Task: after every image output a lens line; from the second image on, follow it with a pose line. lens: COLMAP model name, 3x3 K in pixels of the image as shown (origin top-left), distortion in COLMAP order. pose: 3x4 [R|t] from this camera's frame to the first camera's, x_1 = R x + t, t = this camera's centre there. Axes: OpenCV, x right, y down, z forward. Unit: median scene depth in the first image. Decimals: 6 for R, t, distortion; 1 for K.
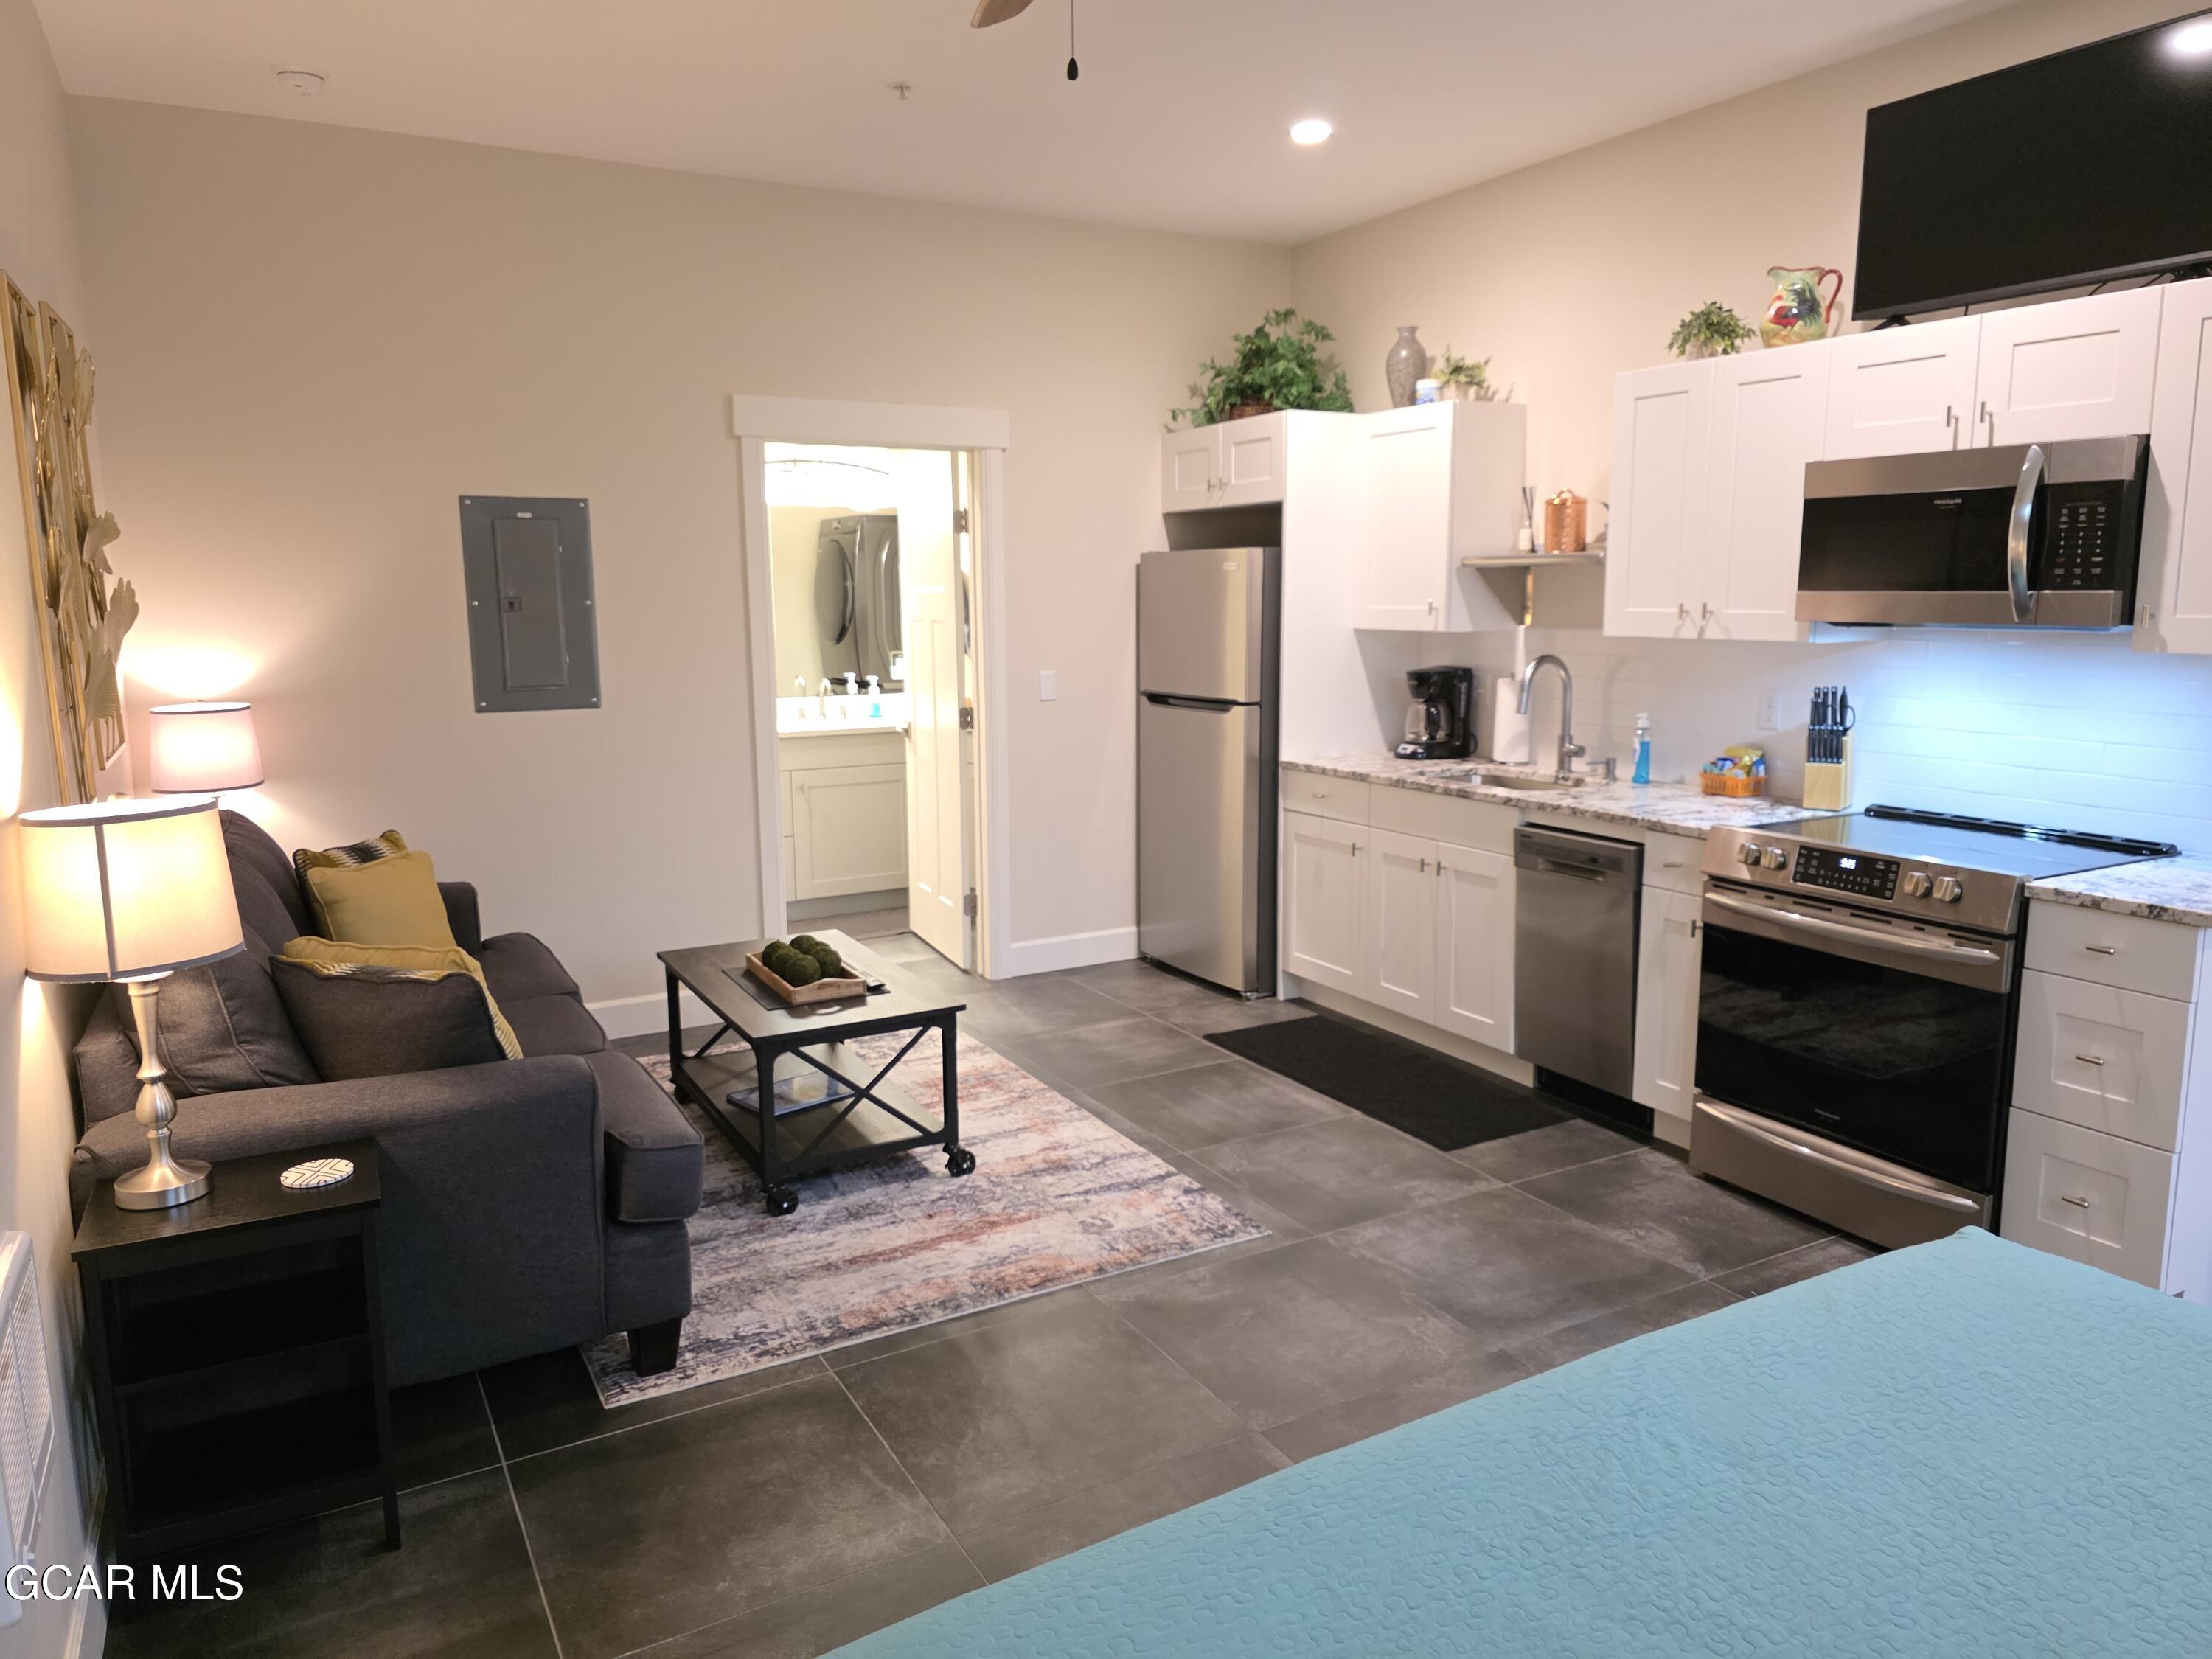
lens RADIAL K [[1474.4, 0, 1121.2], [0, 1474.4, 814.5], [0, 0, 1]] dist [0.070415, -0.077098]
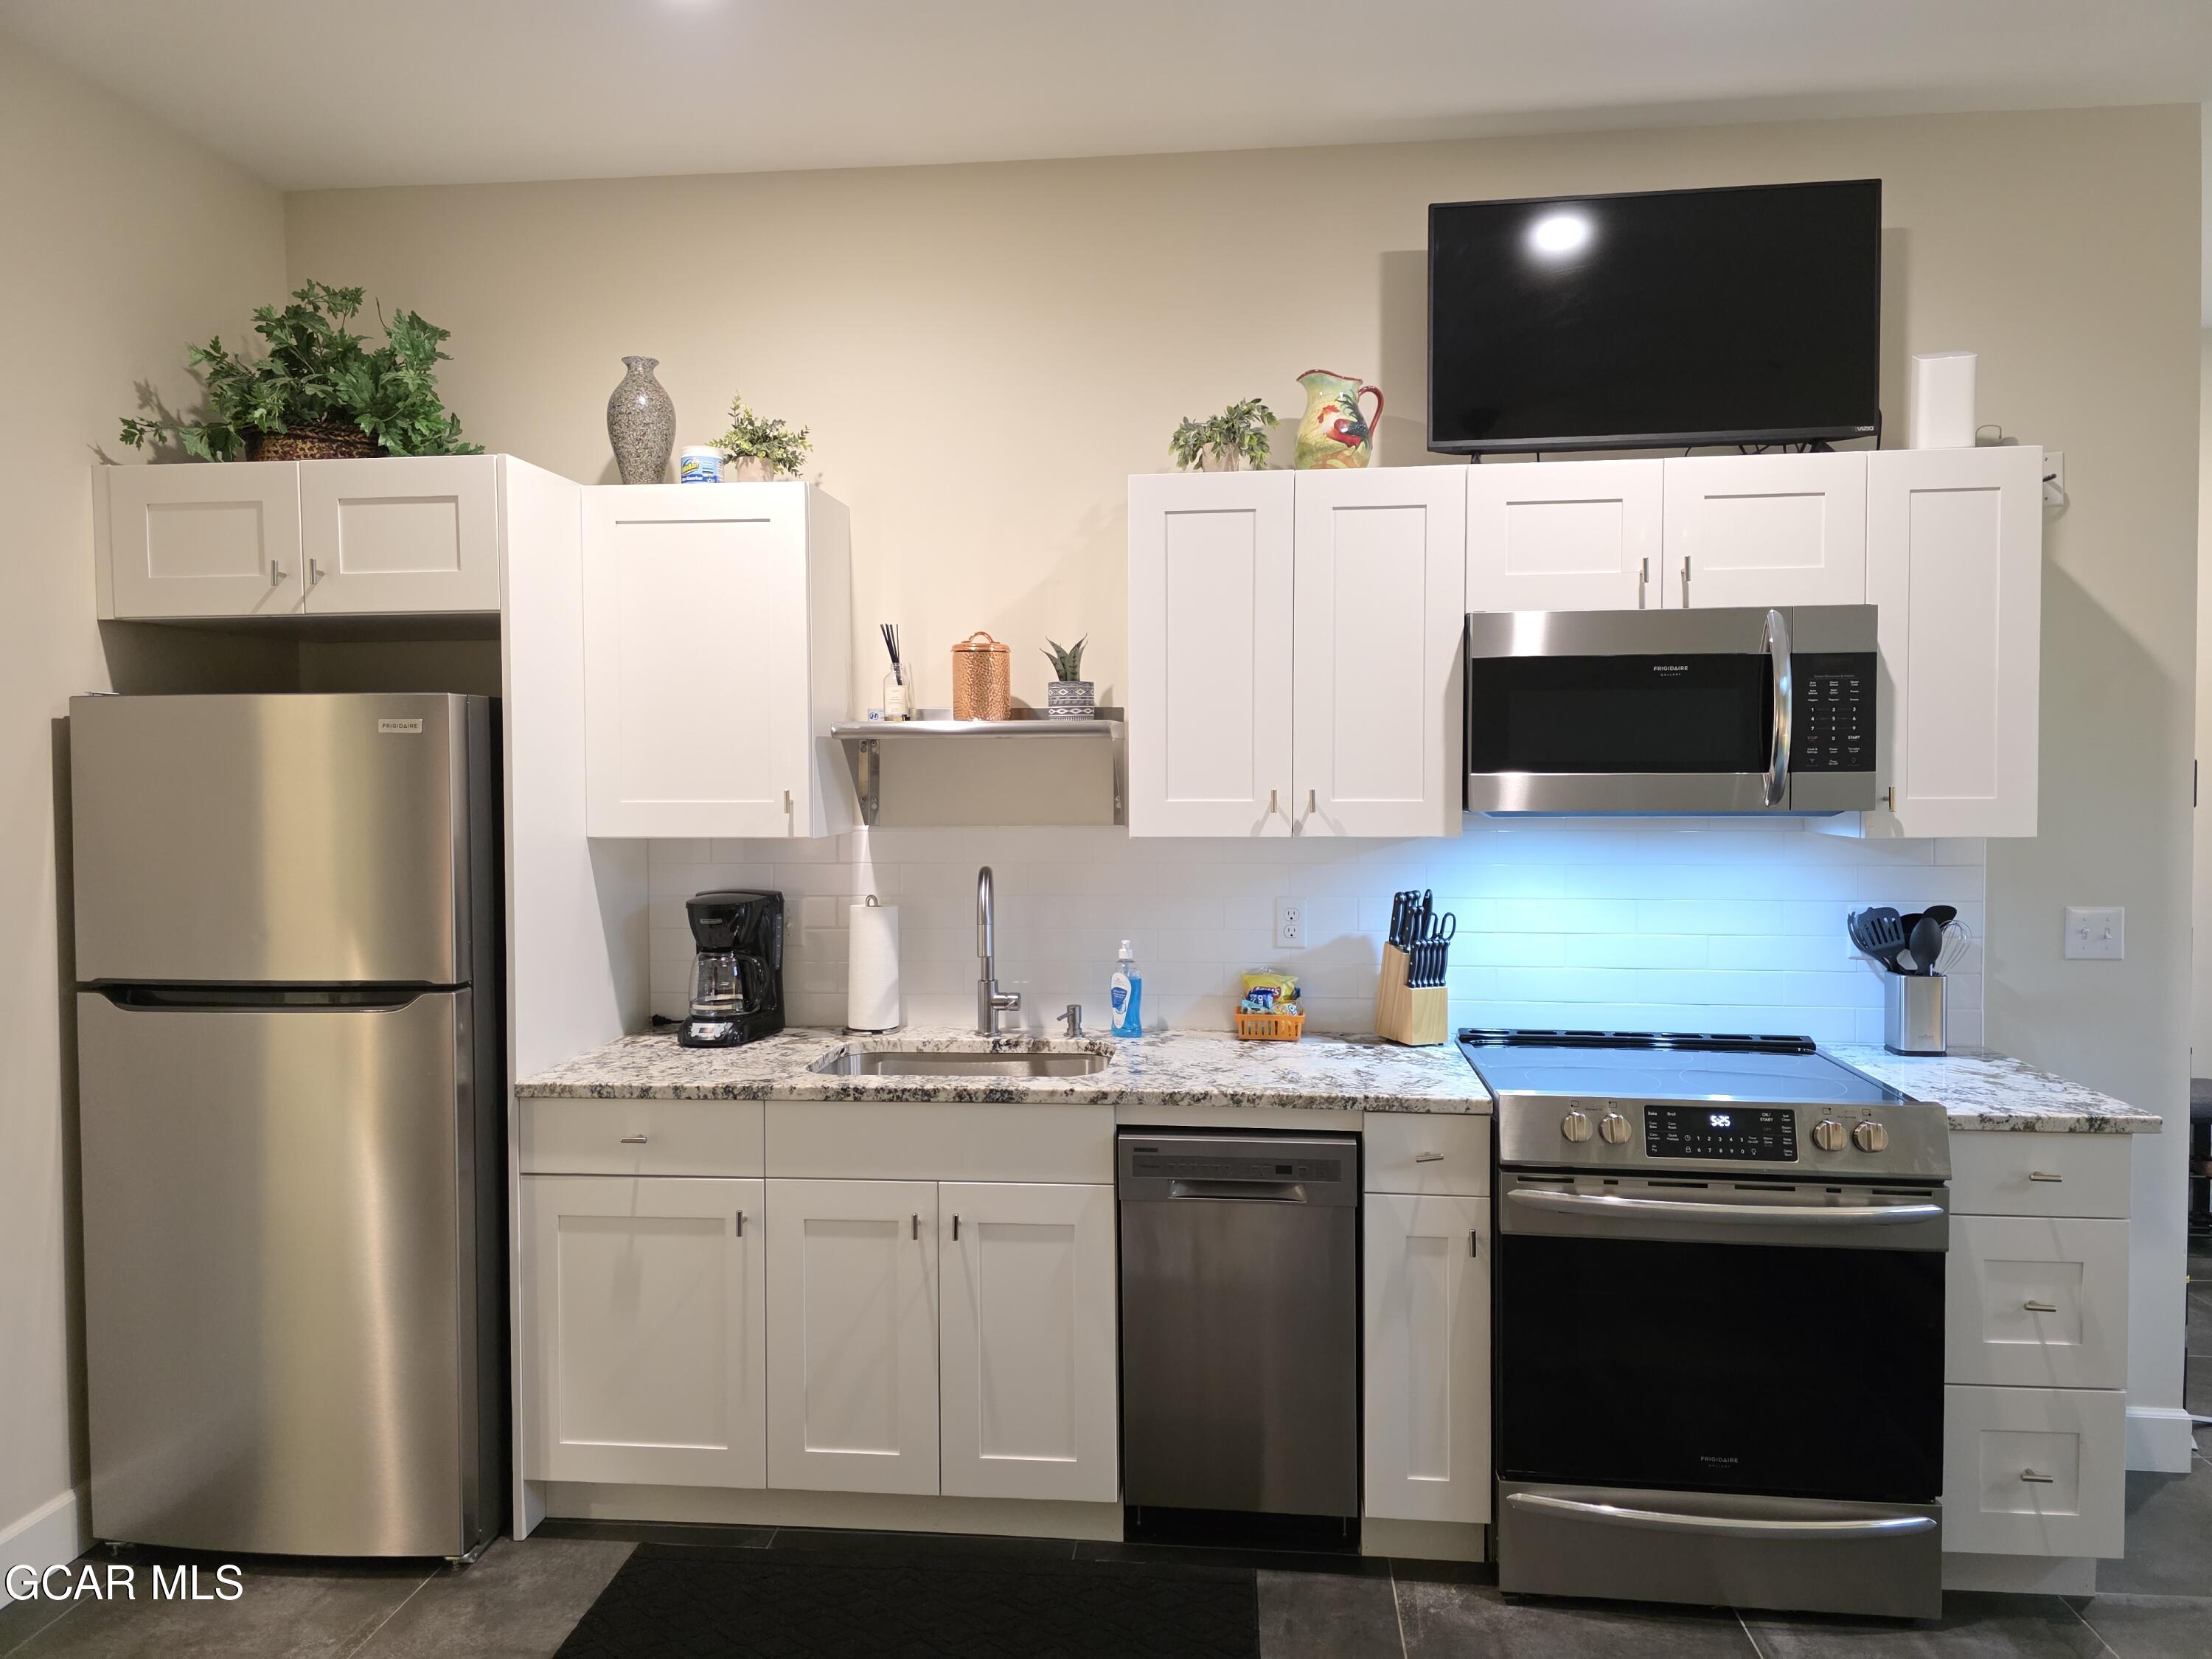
lens RADIAL K [[1474.4, 0, 1121.2], [0, 1474.4, 814.5], [0, 0, 1]] dist [0.070415, -0.077098]
pose [[0.586078, -0.023528, 0.809913, -0.263562], [0.124534, 0.990317, -0.061348, -0.096499], [-0.800628, 0.136816, 0.583333, 0.649338]]
